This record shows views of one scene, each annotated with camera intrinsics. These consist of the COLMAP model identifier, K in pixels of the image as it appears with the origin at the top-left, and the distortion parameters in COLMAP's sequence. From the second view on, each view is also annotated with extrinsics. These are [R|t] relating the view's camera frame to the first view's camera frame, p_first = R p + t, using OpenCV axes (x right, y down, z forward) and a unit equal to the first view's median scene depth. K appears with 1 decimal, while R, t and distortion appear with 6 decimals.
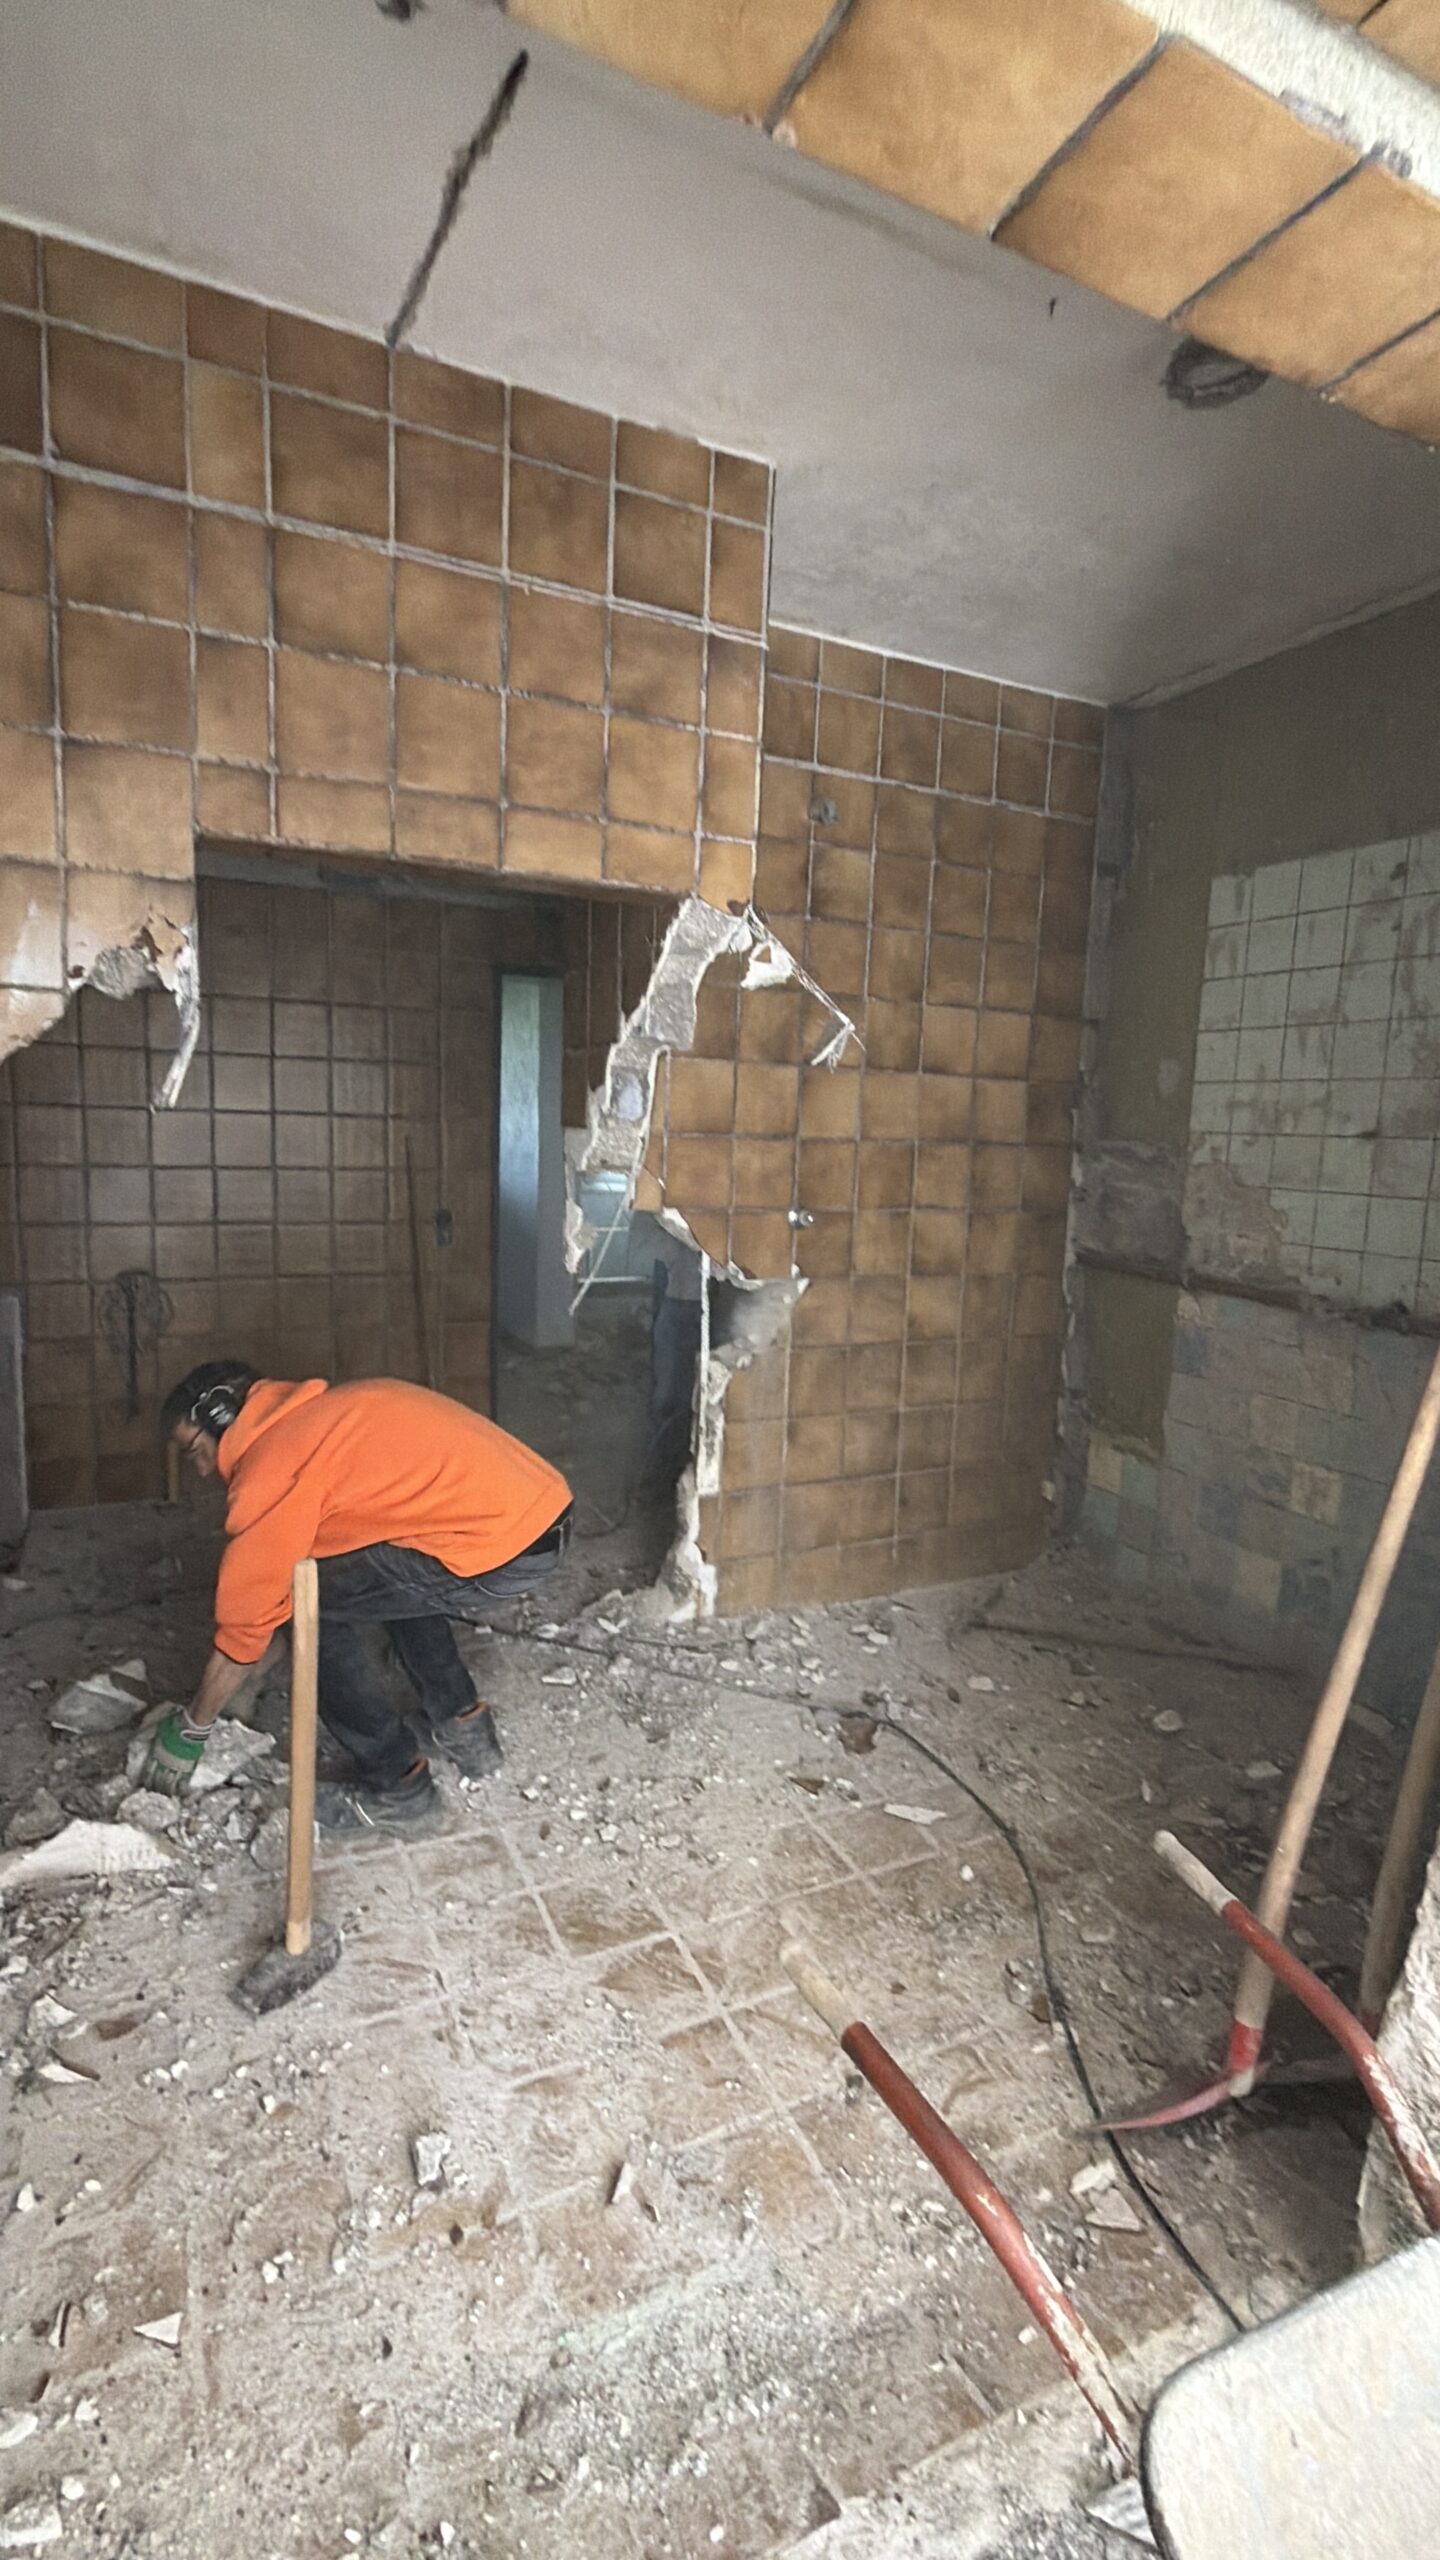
lens RADIAL K [[1160.0, 0, 716.0], [0, 1160.0, 1281.1], [0, 0, 1]] dist [-0.003120, -0.001377]
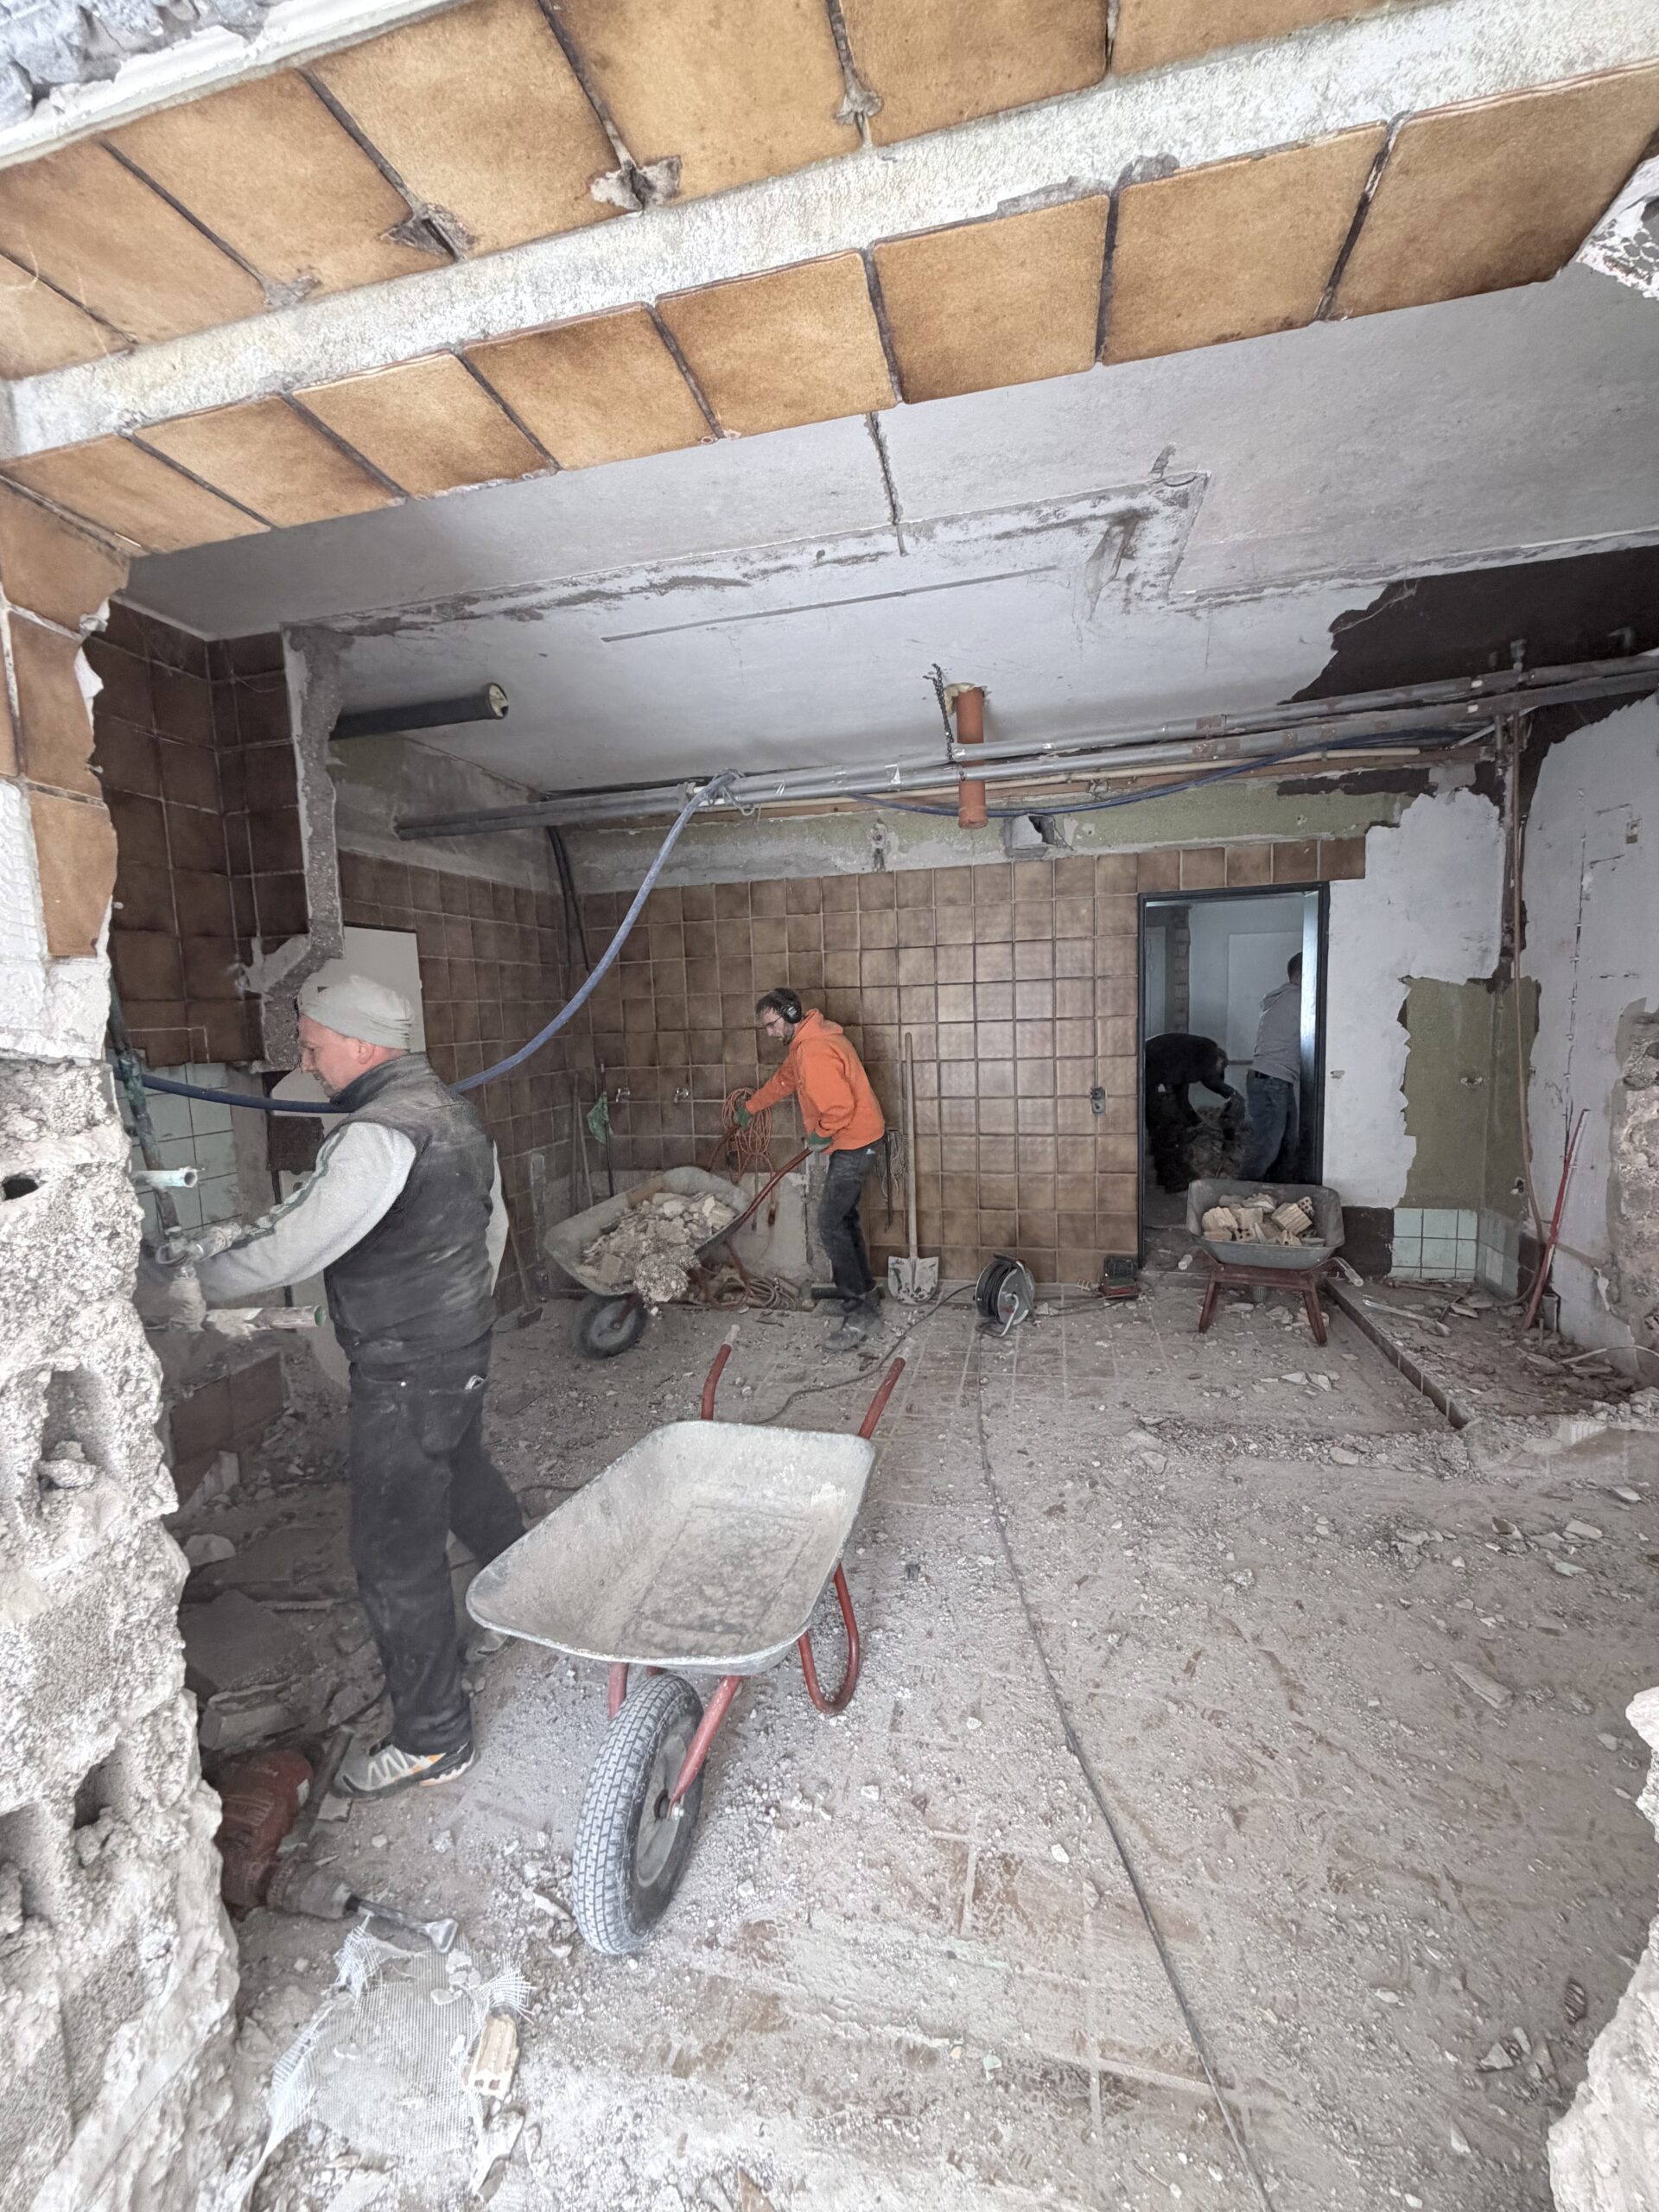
lens RADIAL K [[876.9, 0, 827.1], [0, 876.9, 1097.1], [0, 0, 1]] dist [0.000330, -0.000966]
pose [[0.764663, 0.002316, -0.644426, 0.387073], [-0.022970, 0.999456, -0.023663, -0.044850], [0.644021, 0.032897, 0.764300, 0.101089]]
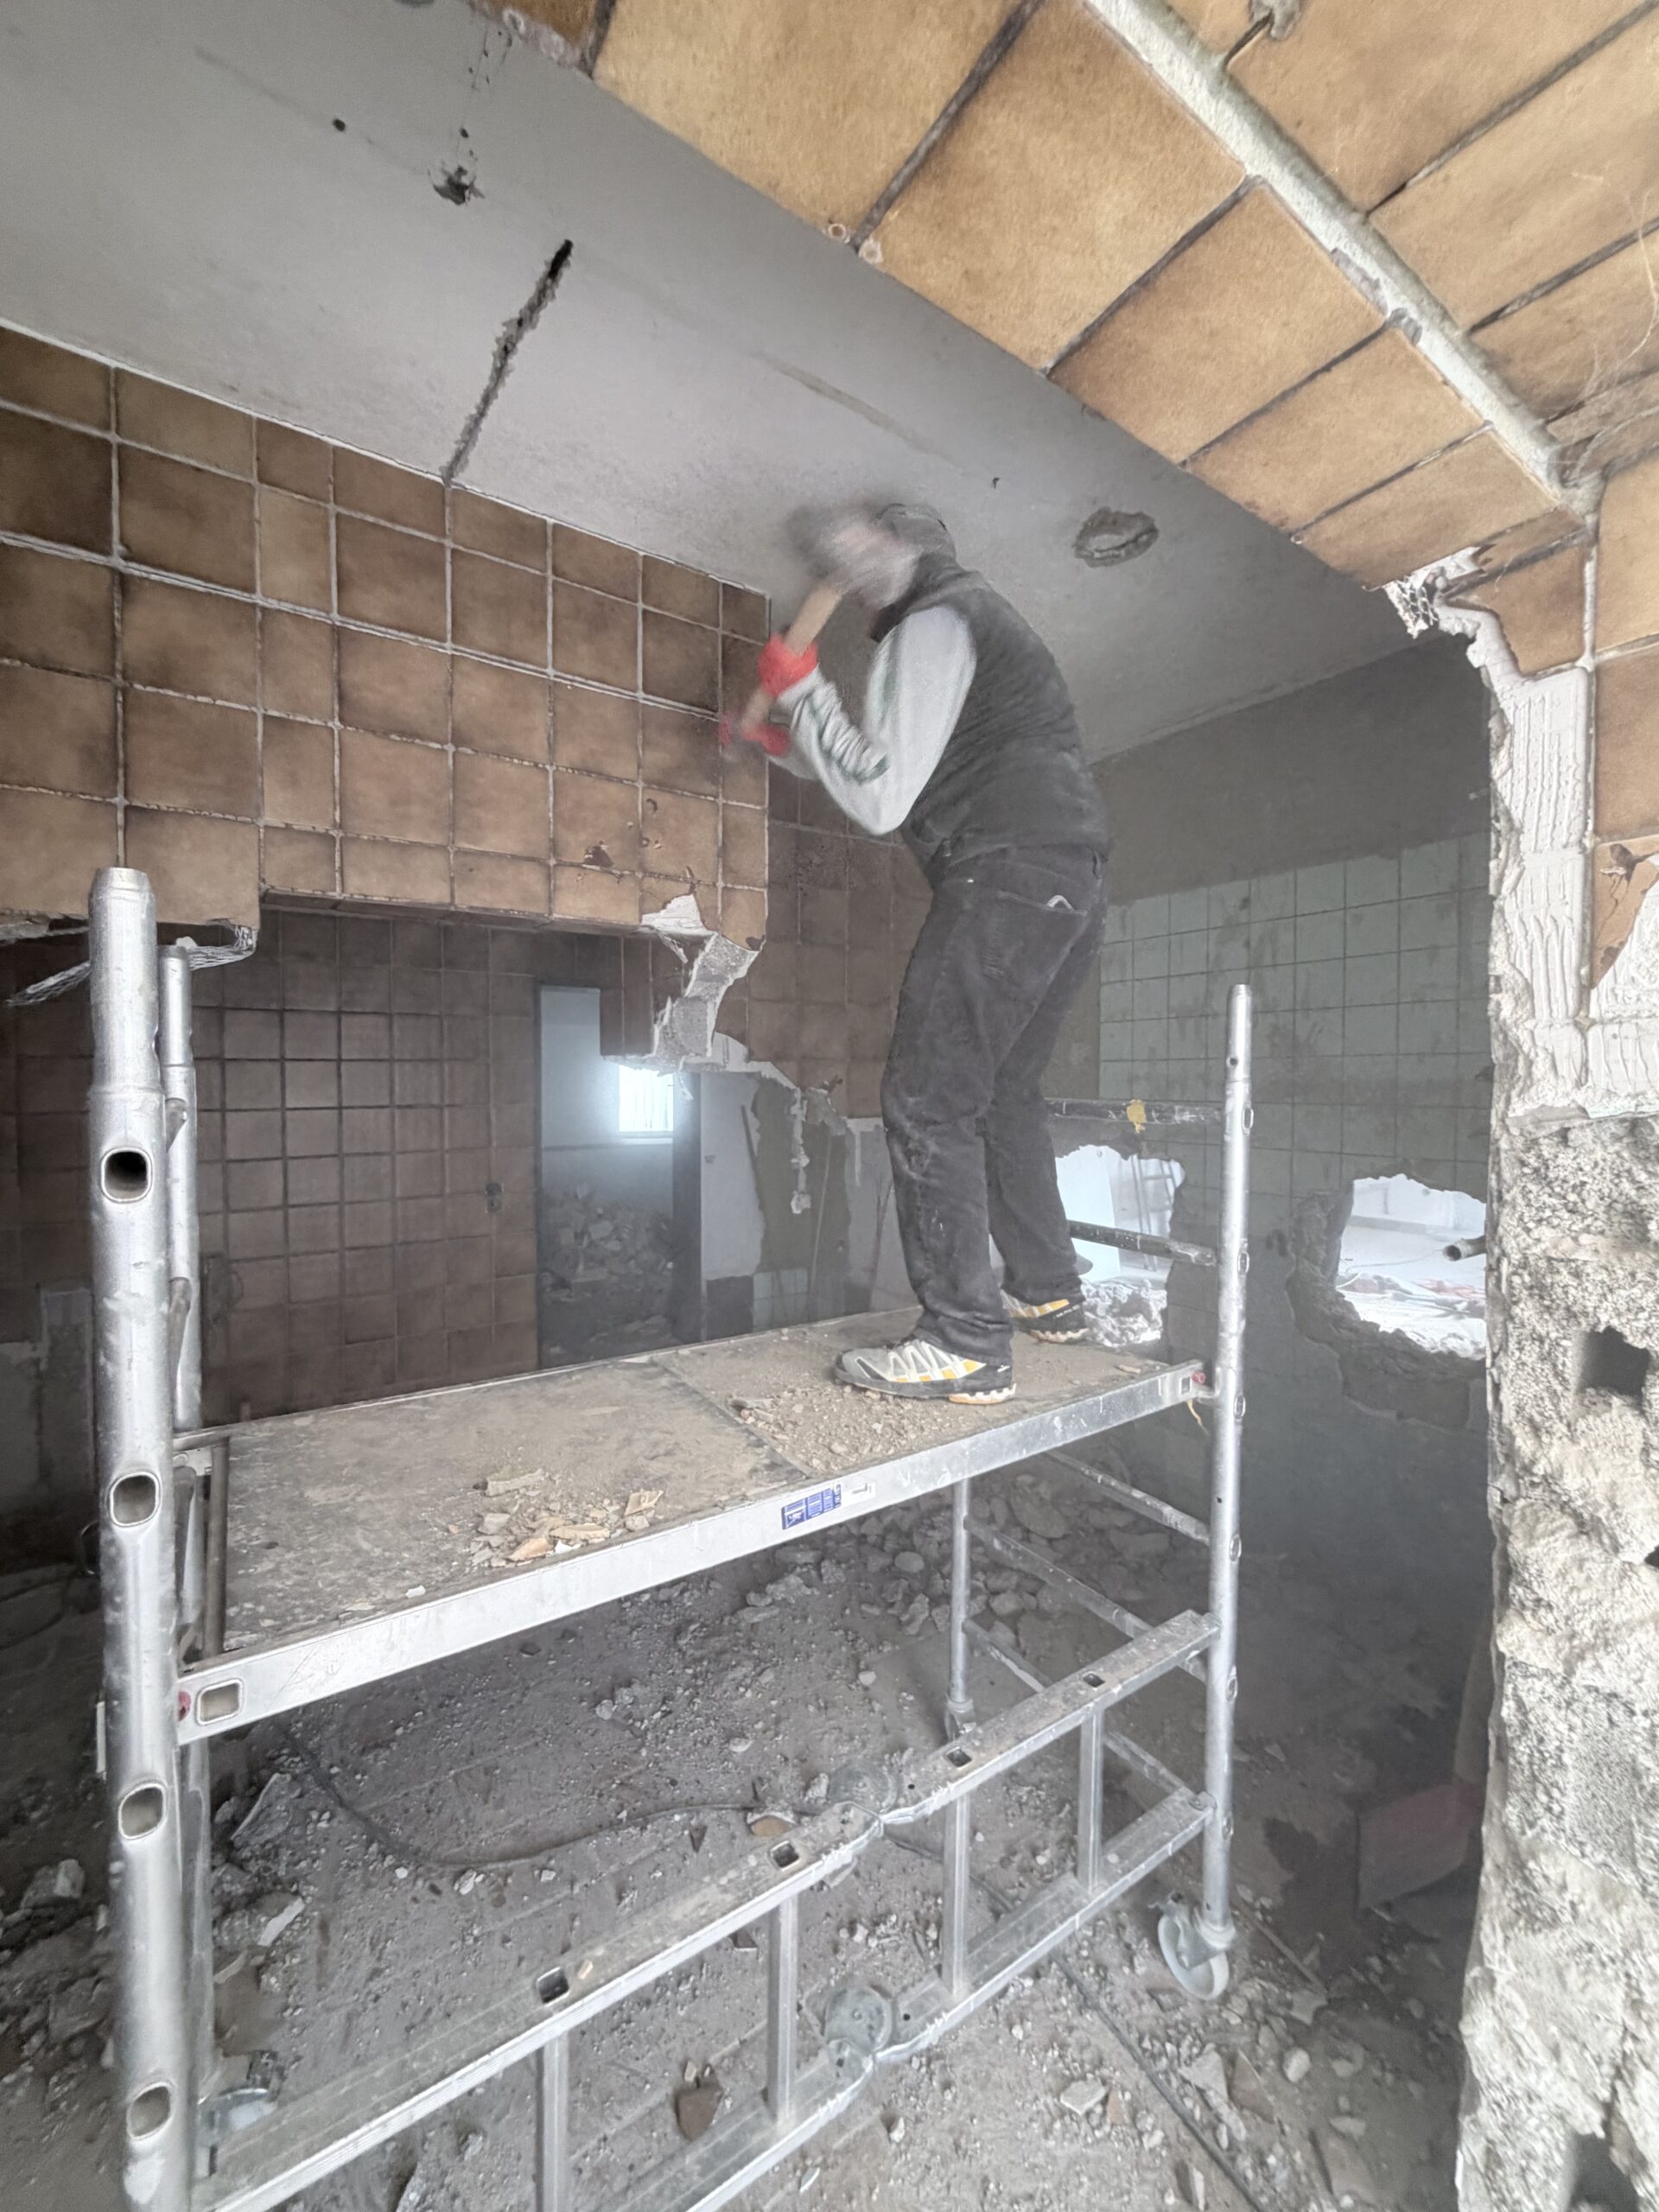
lens RADIAL K [[876.9, 0, 821.9], [0, 876.9, 1095.2], [0, 0, 1]] dist [0.000330, -0.000966]
pose [[0.989802, -0.039308, 0.136918, -0.050164], [0.054284, 0.992730, -0.107429, -0.079735], [-0.131700, 0.113766, 0.984740, 0.145912]]
